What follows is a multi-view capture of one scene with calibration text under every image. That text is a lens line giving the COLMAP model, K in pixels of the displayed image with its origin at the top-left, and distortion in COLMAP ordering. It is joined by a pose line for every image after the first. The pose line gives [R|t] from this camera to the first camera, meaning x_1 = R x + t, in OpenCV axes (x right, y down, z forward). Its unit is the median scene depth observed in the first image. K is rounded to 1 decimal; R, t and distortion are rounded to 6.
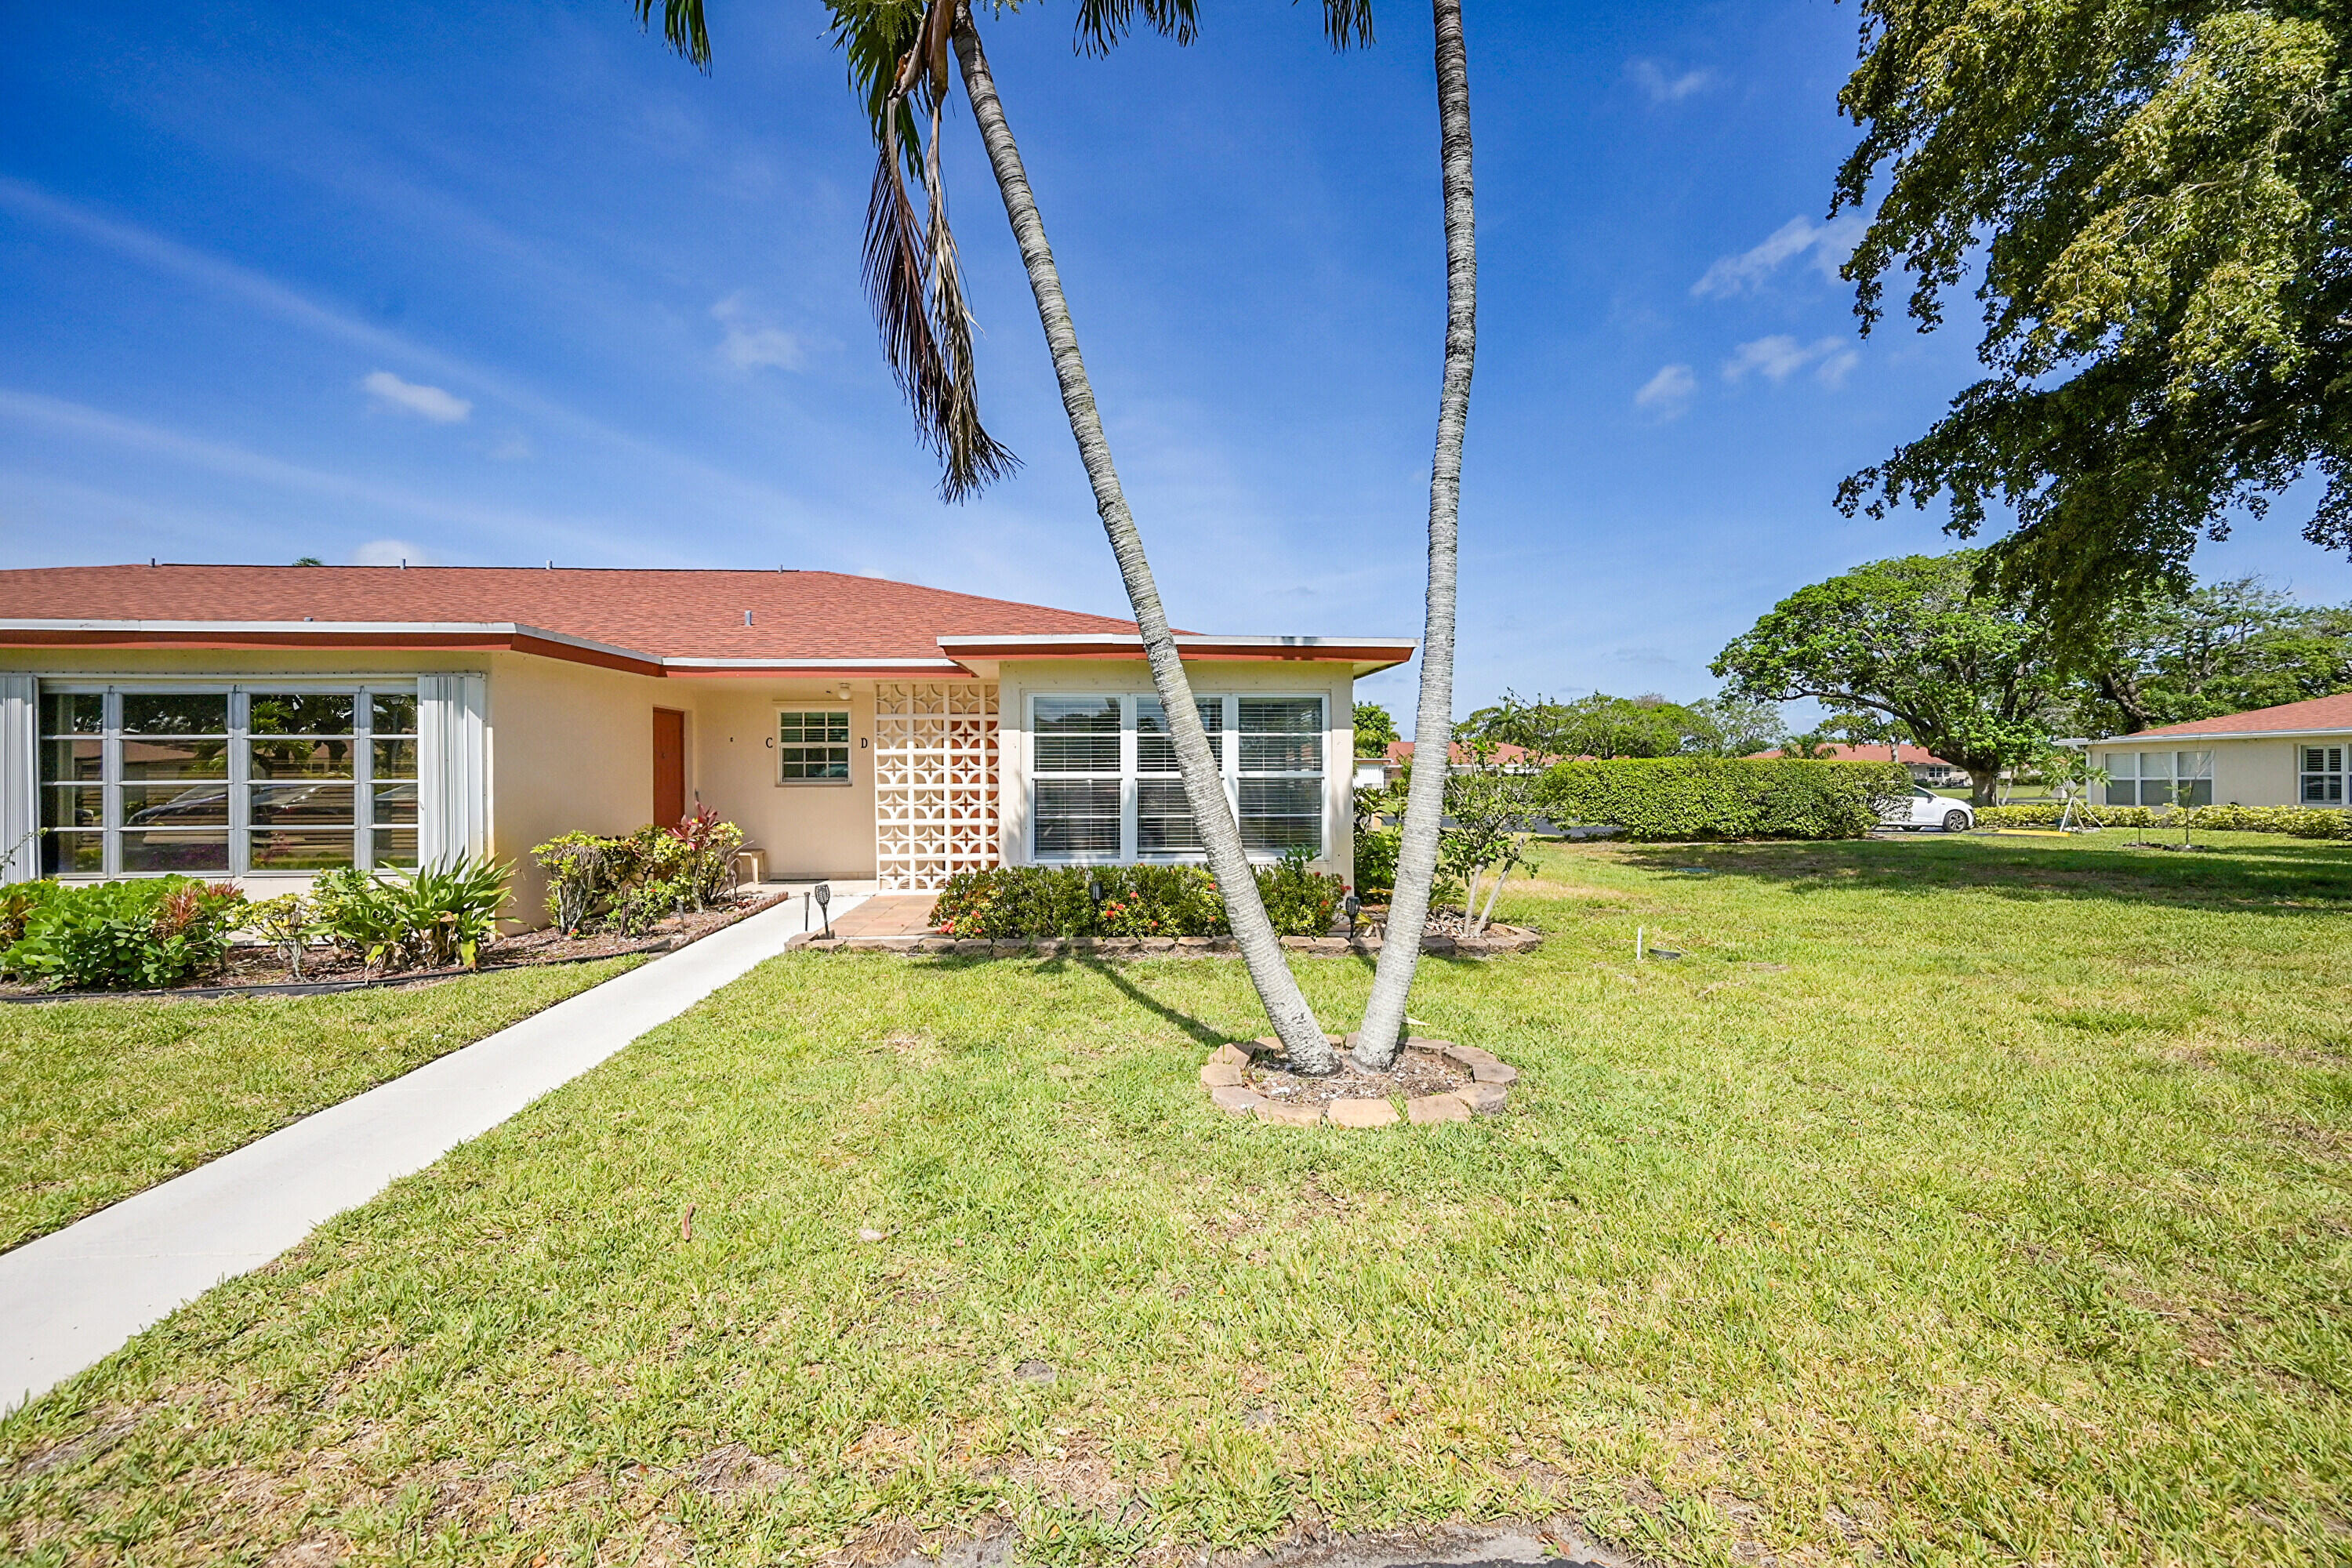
lens RADIAL K [[934.7, 0, 1186.4], [0, 934.7, 775.0], [0, 0, 1]] dist [-0.001293, 0.000283]
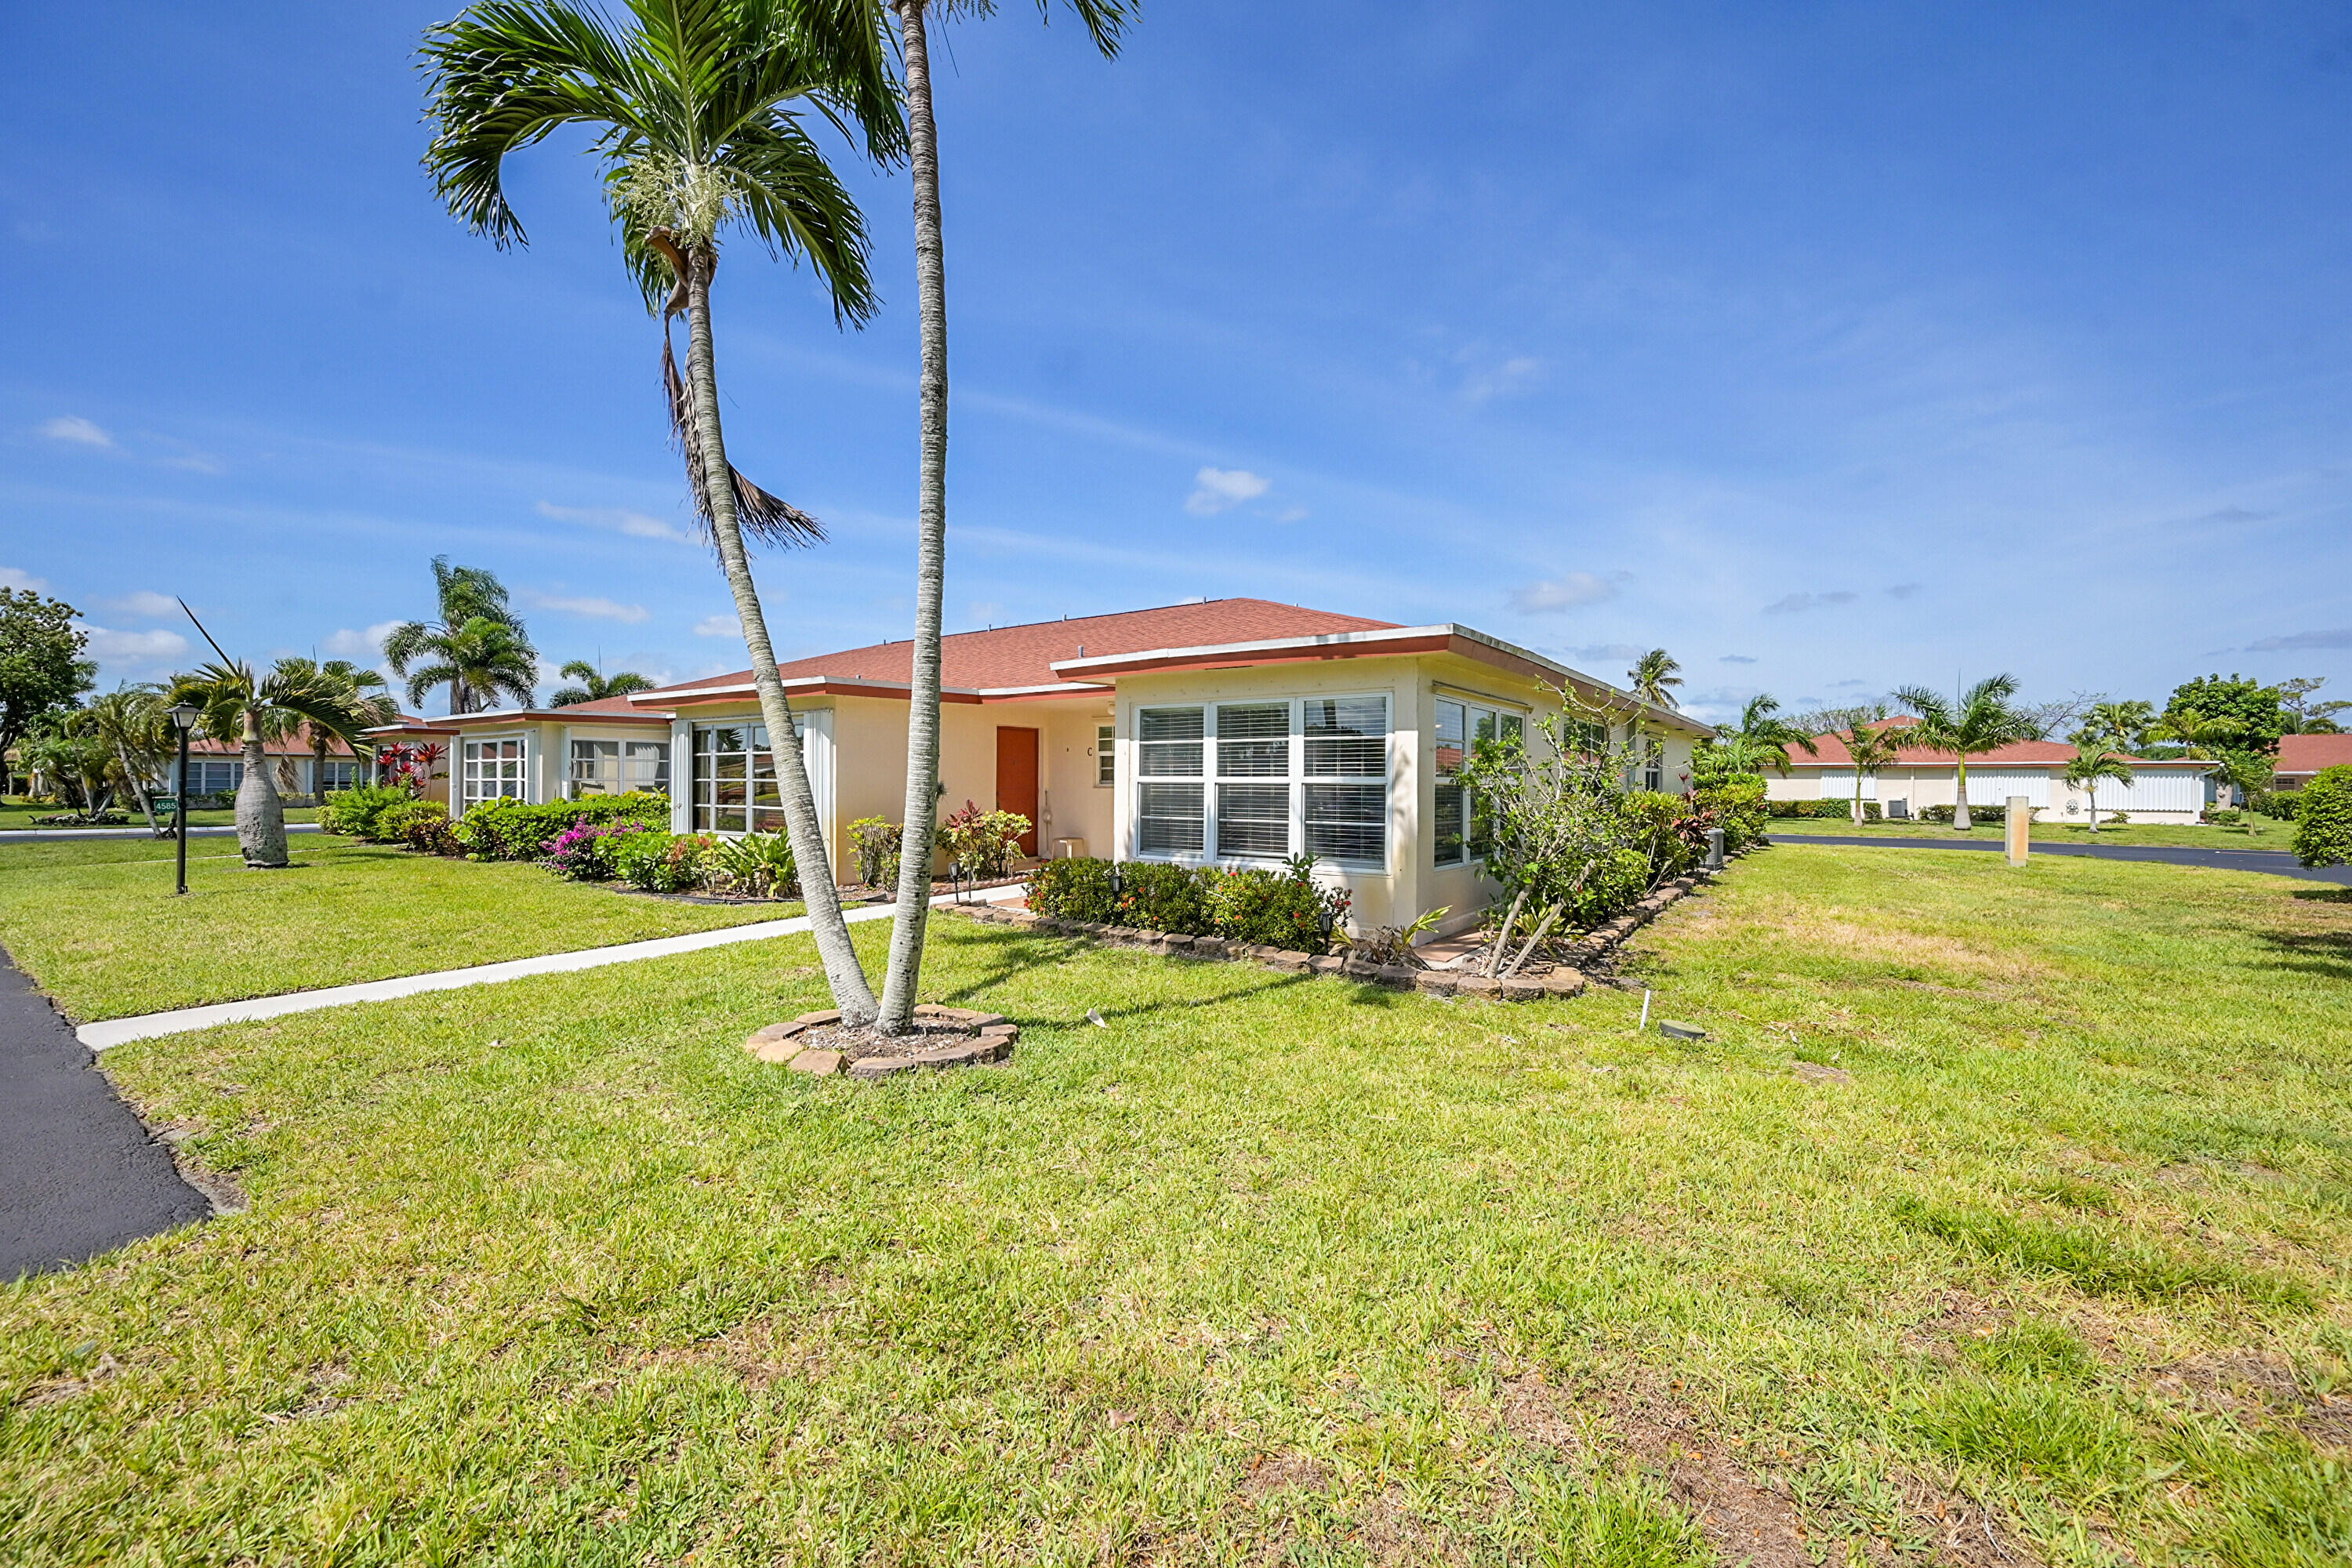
lens RADIAL K [[934.7, 0, 1182.2], [0, 934.7, 778.4], [0, 0, 1]] dist [-0.001293, 0.000283]
pose [[0.774566, 0.006675, -0.632458, 0.507257], [-0.004855, 0.999978, 0.004608, -0.005663], [0.632475, -0.000498, 0.774581, 0.145617]]
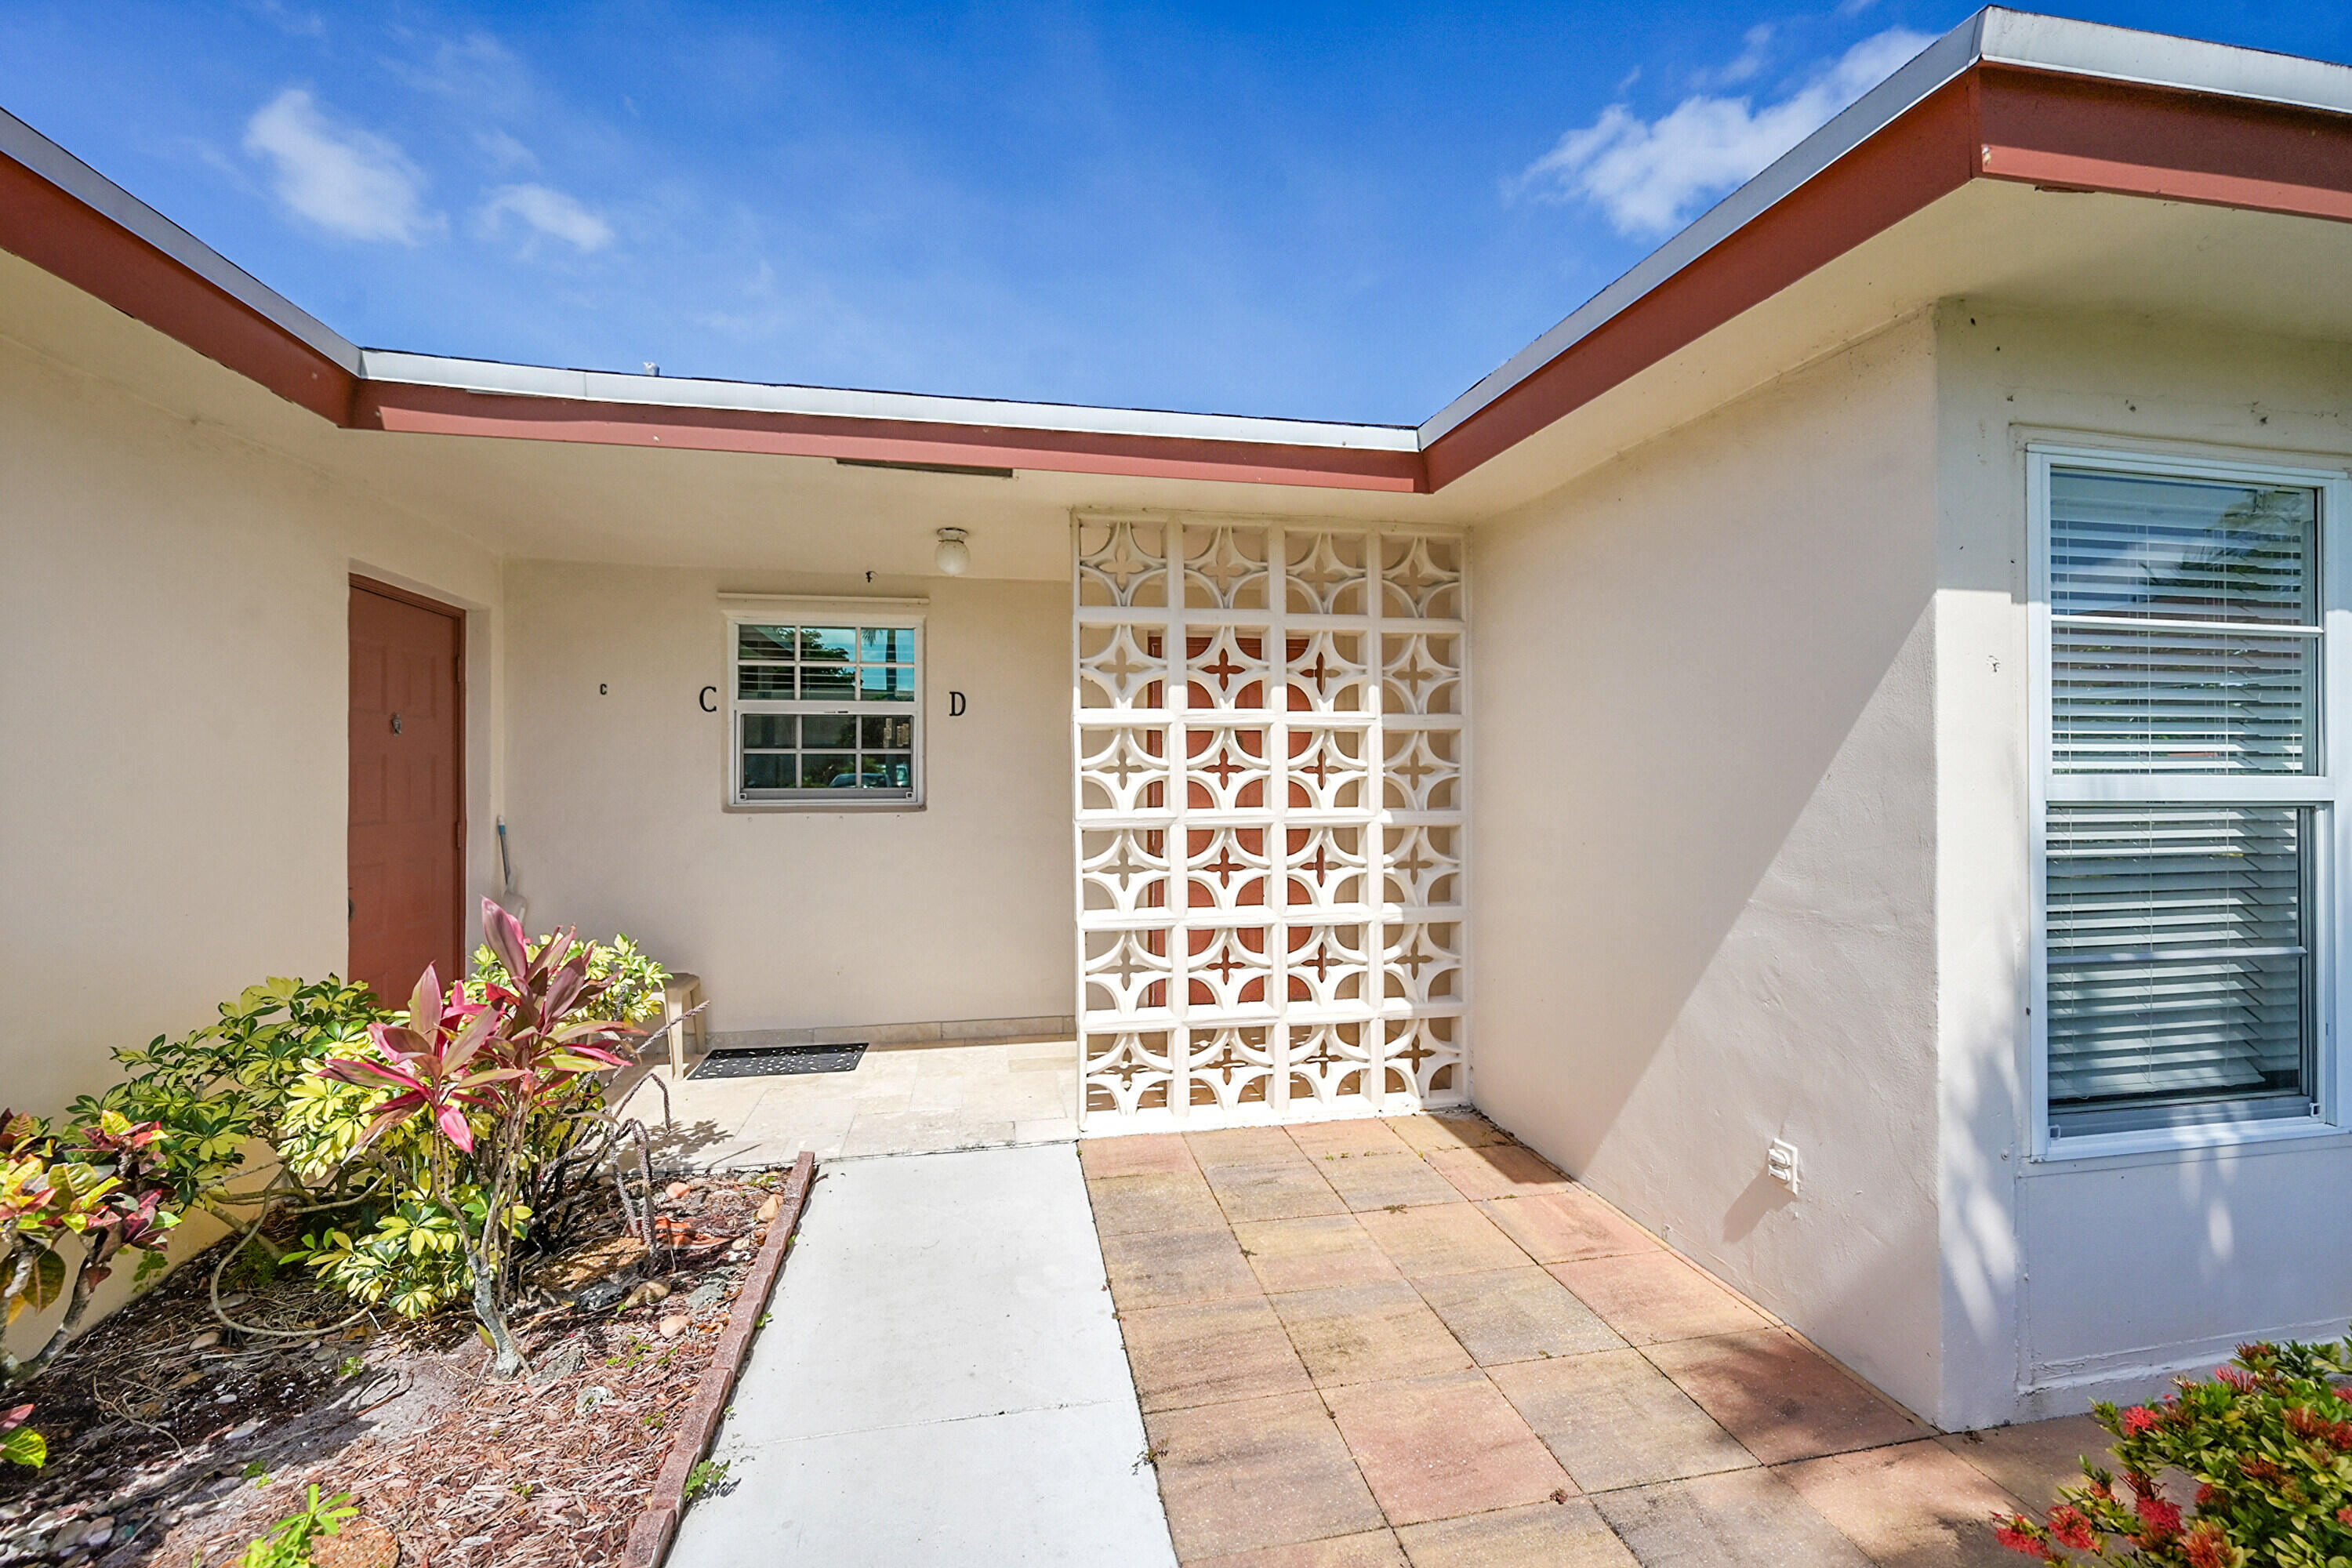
lens RADIAL K [[934.7, 0, 1198.0], [0, 934.7, 785.0], [0, 0, 1]] dist [-0.001293, 0.000283]
pose [[0.990260, 0.002485, 0.139207, -0.355030], [-0.003204, 0.999983, 0.004939, -0.001174], [-0.139192, -0.005337, 0.990251, 0.695767]]
